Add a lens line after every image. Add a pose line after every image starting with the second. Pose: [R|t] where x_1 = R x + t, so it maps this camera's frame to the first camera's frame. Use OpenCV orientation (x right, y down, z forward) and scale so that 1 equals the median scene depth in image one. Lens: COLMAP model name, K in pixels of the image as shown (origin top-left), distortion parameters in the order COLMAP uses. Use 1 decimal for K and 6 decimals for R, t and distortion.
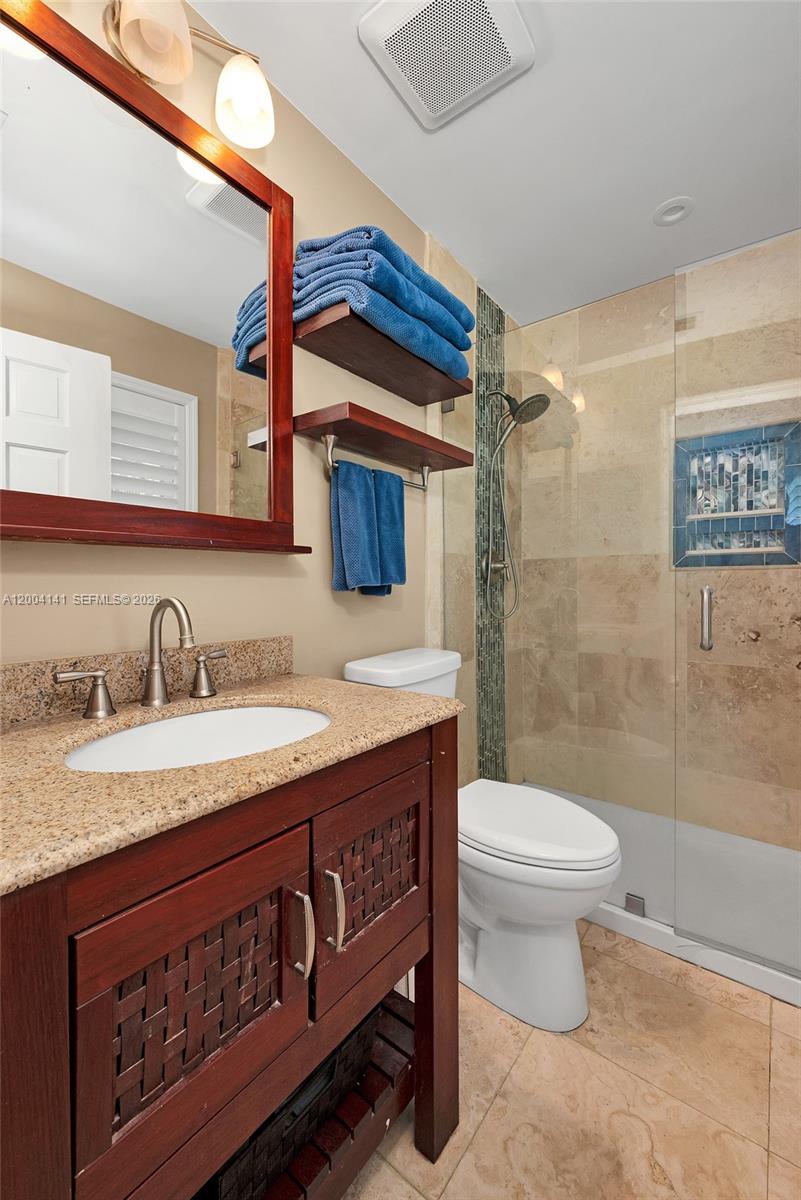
lens RADIAL K [[482.0, 0, 404.9], [0, 482.0, 589.6], [0, 0, 1]] dist [-0.008477, 0.000944]
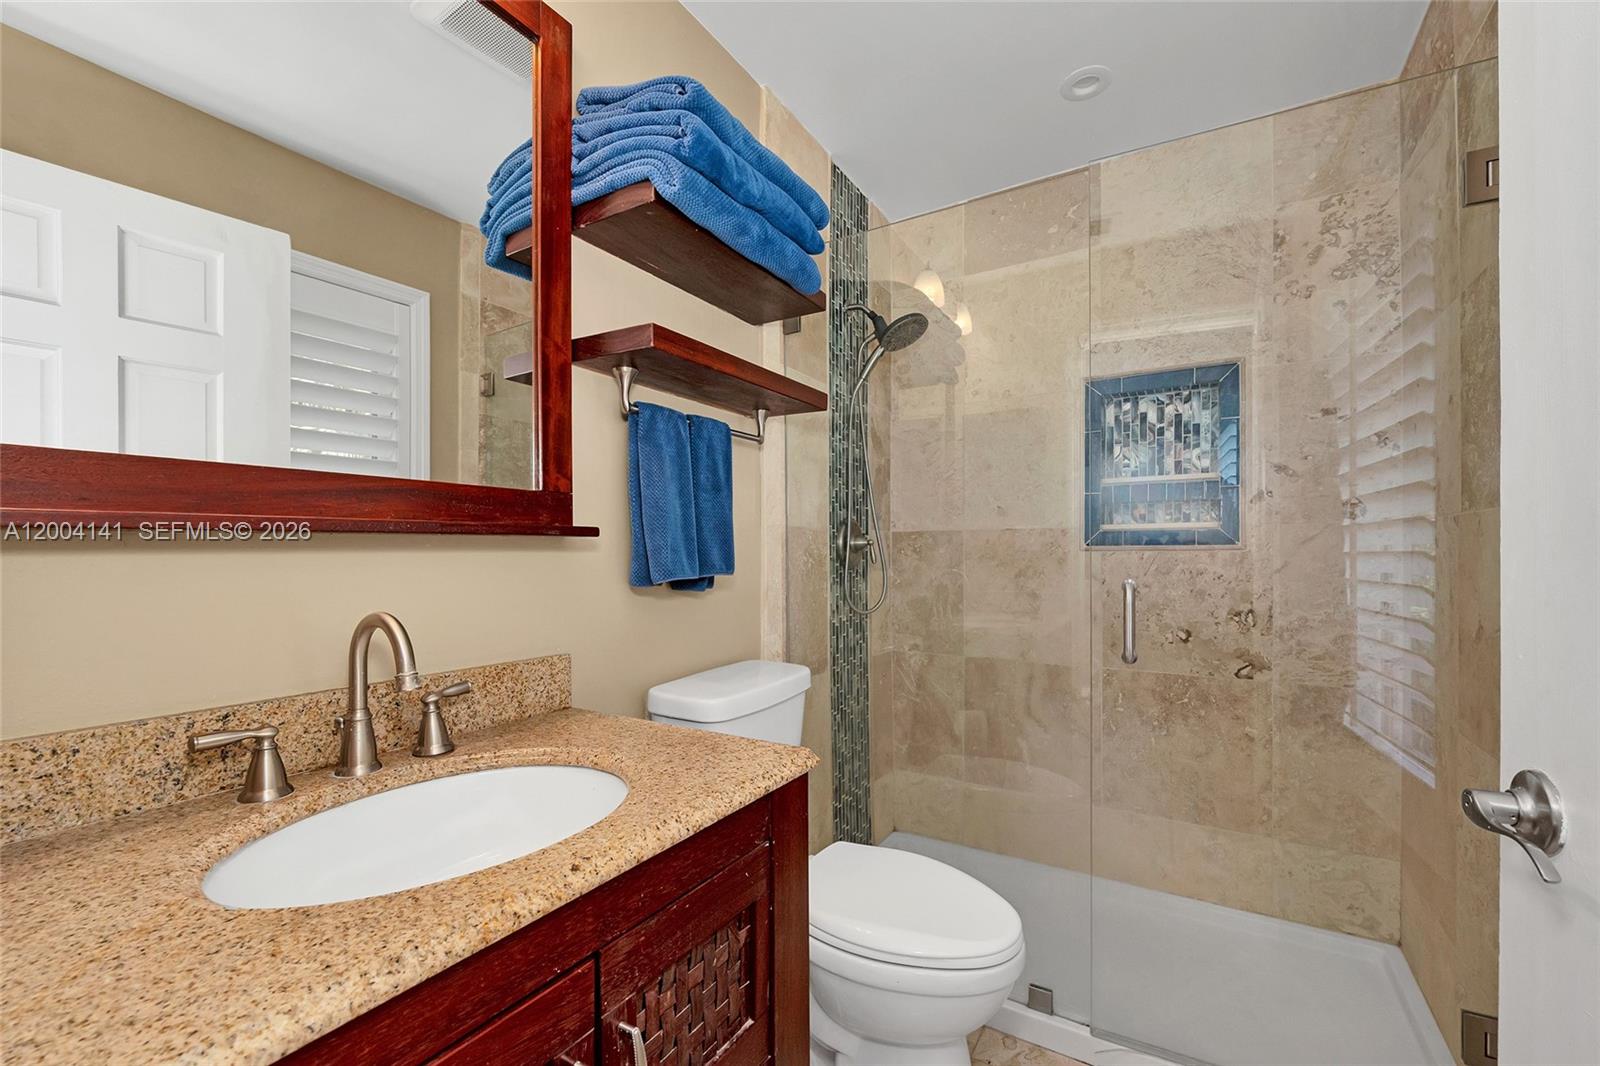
lens RADIAL K [[642.7, 0, 802.8], [0, 642.7, 534.8], [0, 0, 1]] dist [-0.008477, 0.000944]
pose [[0.993584, -0.000980, 0.113092, -0.004815], [0.001373, 0.999993, -0.003394, -0.067214], [-0.113088, 0.003527, 0.993579, 0.037929]]
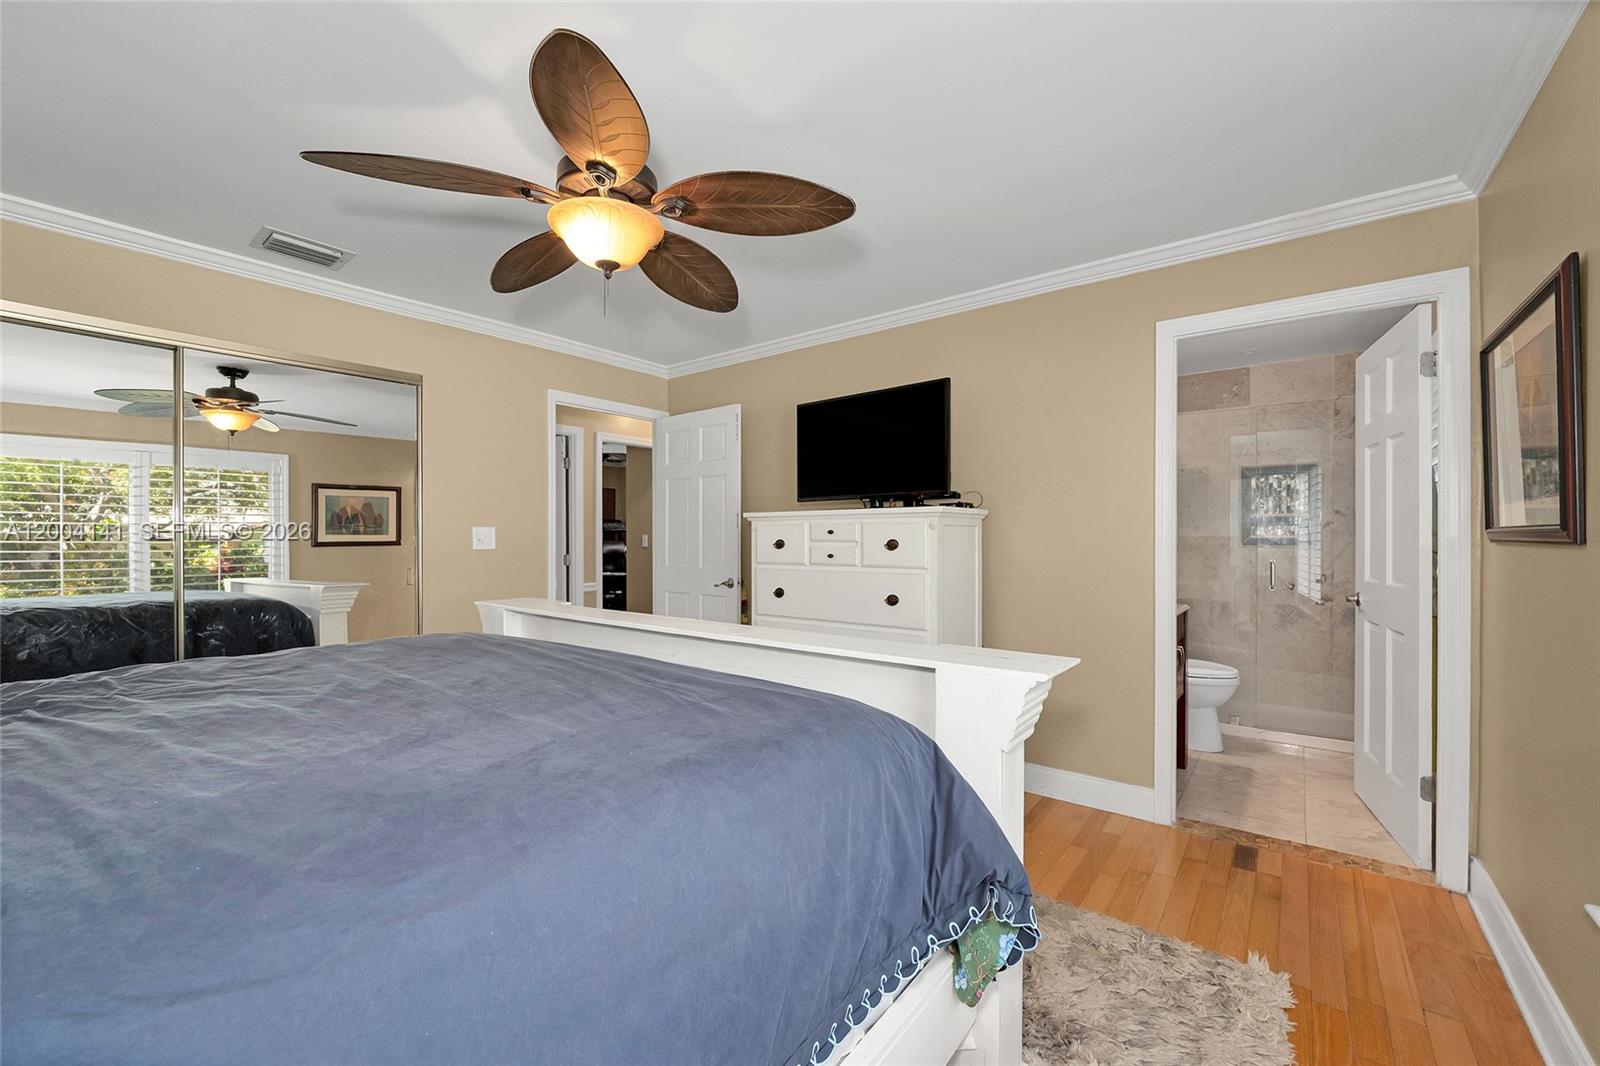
lens RADIAL K [[642.7, 0, 793.5], [0, 642.7, 535.8], [0, 0, 1]] dist [-0.008477, 0.000944]
pose [[0.999944, 0.004677, -0.009440, -1.042896], [-0.004740, 0.999967, -0.006667, -0.062862], [0.009409, 0.006712, 0.999933, -1.318205]]
